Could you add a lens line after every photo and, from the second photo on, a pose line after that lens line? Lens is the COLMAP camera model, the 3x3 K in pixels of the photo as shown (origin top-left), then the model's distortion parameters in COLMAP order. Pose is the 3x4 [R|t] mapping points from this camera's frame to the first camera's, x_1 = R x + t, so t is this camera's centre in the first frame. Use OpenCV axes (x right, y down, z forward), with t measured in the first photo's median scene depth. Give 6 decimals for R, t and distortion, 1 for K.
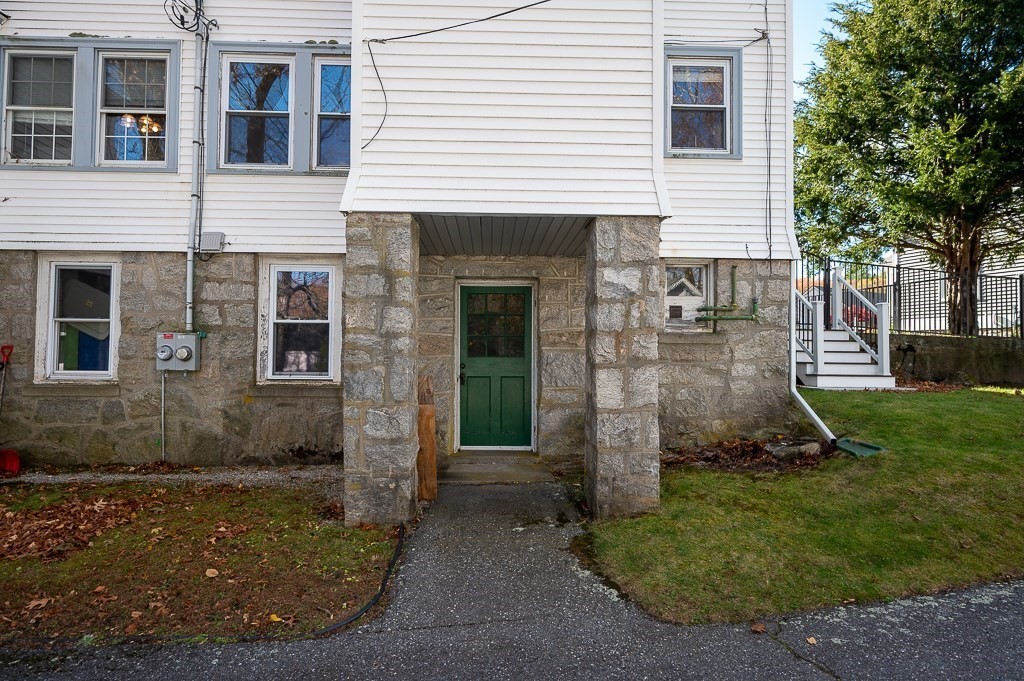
lens RADIAL K [[598.6, 0, 513.6], [0, 598.6, 338.8], [0, 0, 1]] dist [-0.002083, 0.002105]
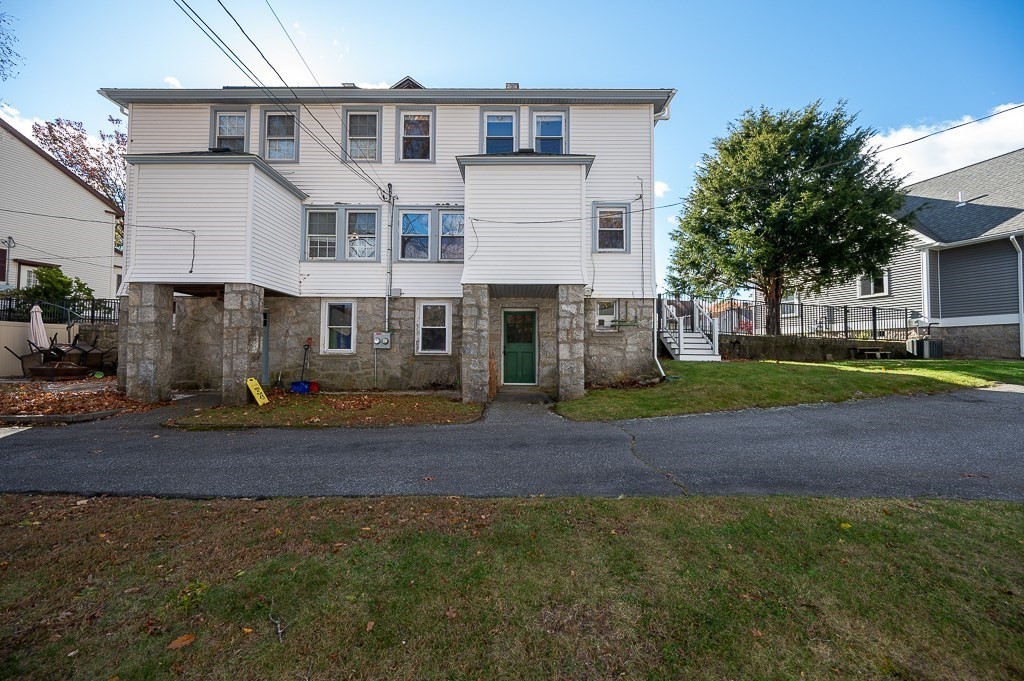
lens RADIAL K [[409.6, 0, 509.4], [0, 409.6, 340.0], [0, 0, 1]] dist [0.006793, -0.000100]
pose [[0.998744, -0.002213, -0.050054, 0.009196], [0.001572, 0.999916, -0.012853, 0.039901], [0.050079, 0.012758, 0.998664, -0.540684]]
